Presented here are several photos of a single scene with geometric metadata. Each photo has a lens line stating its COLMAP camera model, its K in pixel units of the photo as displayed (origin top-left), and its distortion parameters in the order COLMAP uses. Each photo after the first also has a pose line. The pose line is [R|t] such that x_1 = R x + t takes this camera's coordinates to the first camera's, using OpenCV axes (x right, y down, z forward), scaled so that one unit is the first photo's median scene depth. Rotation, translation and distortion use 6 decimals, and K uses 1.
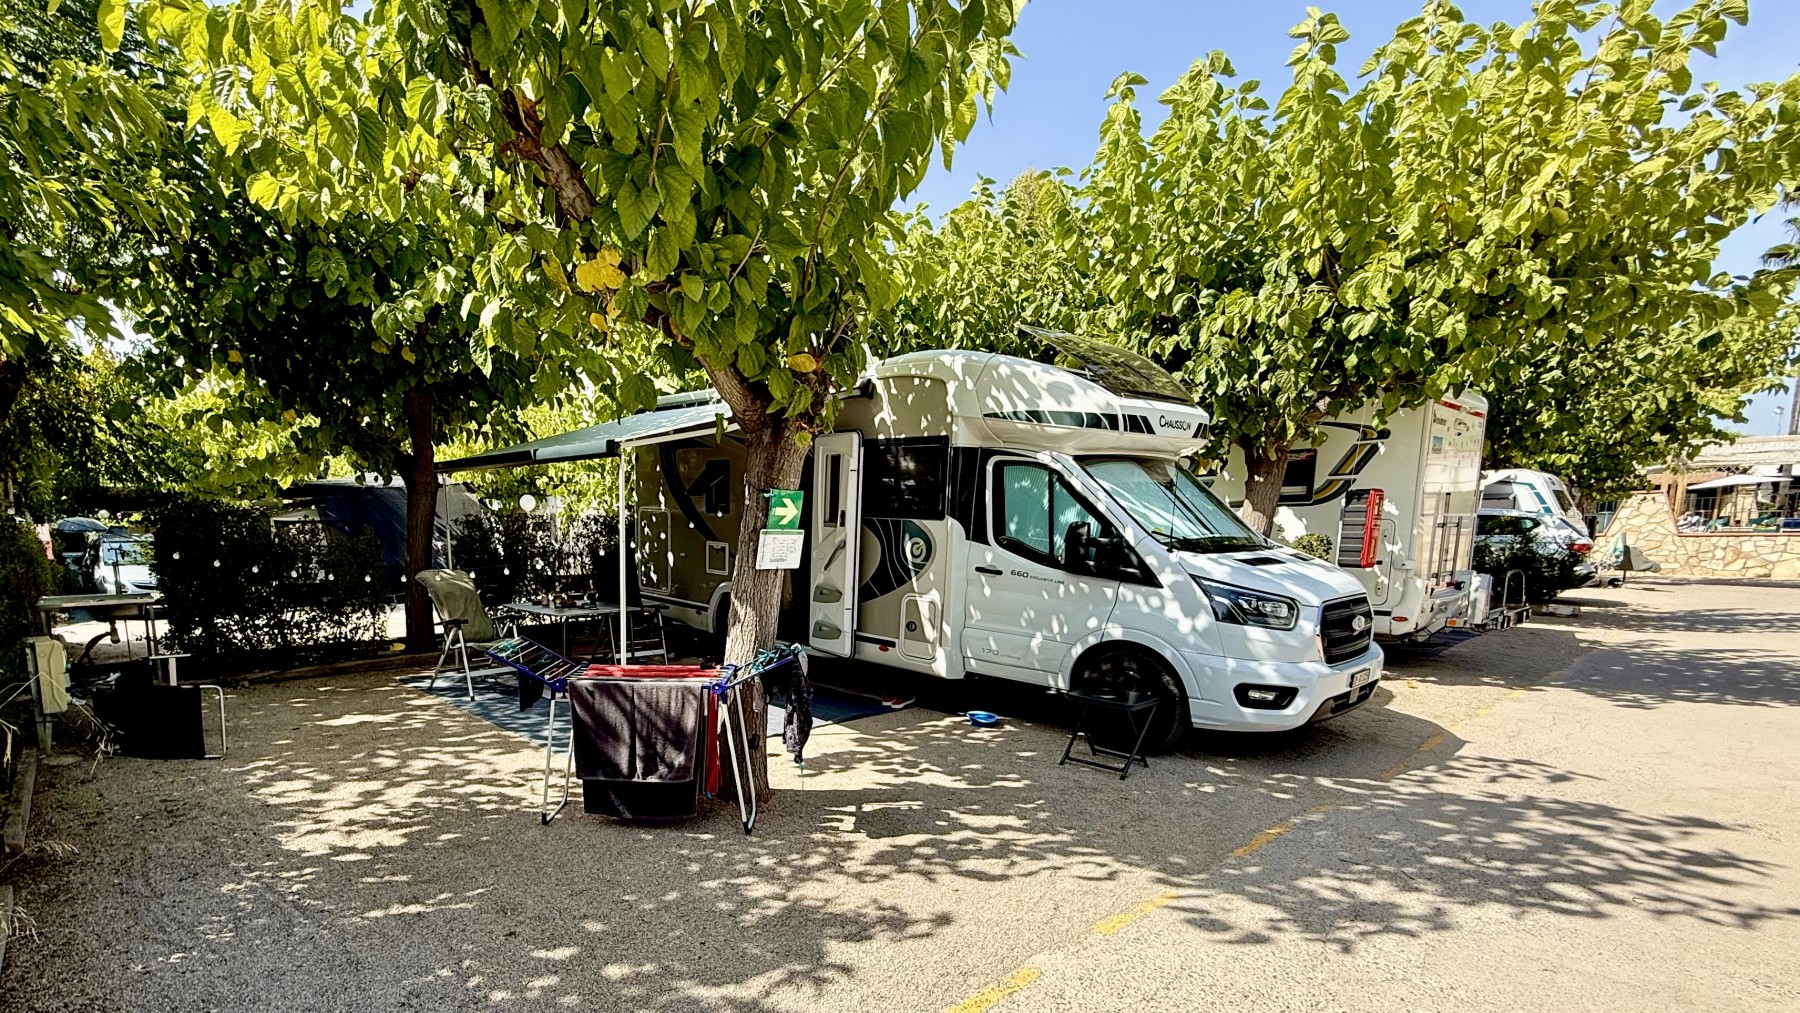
lens RADIAL K [[834.6, 0, 855.7], [0, 834.6, 544.7], [0, 0, 1]] dist [-0.000729, 0.000118]
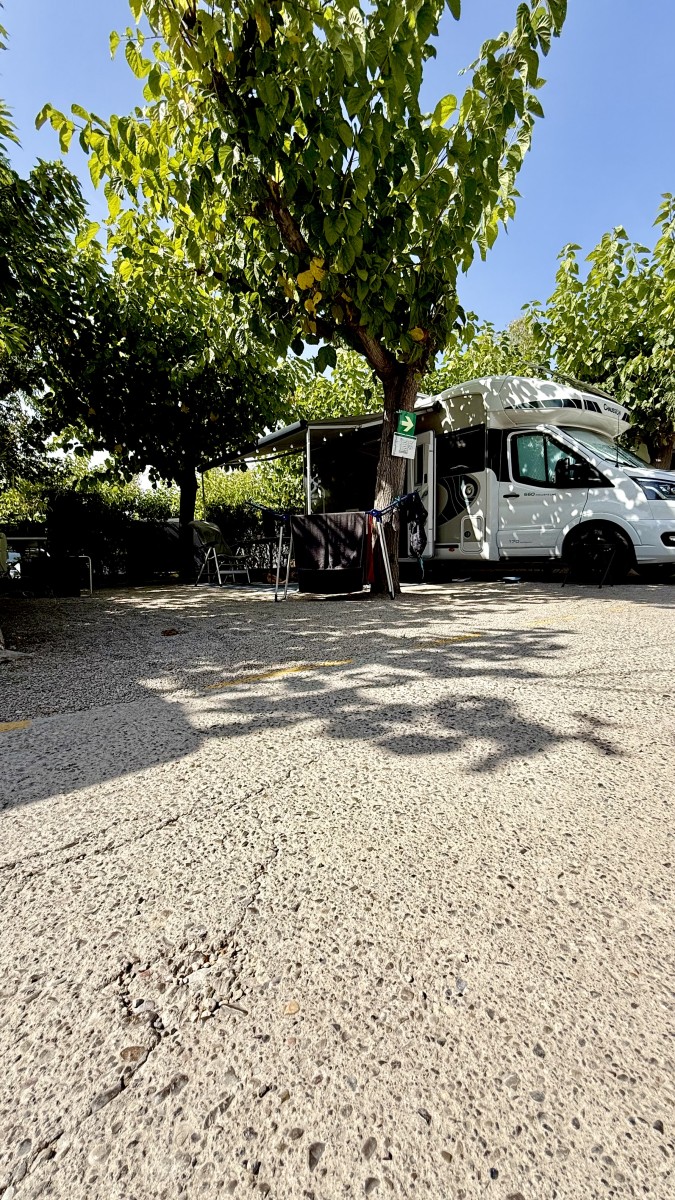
lens RADIAL K [[473.4, 0, 381.6], [0, 473.4, 604.9], [0, 0, 1]] dist [-0.003192, 0.001712]
pose [[0.999121, -0.030592, -0.028659, -0.096404], [0.028222, 0.996417, -0.079726, 0.341466], [0.030995, 0.078847, 0.996405, 0.006545]]
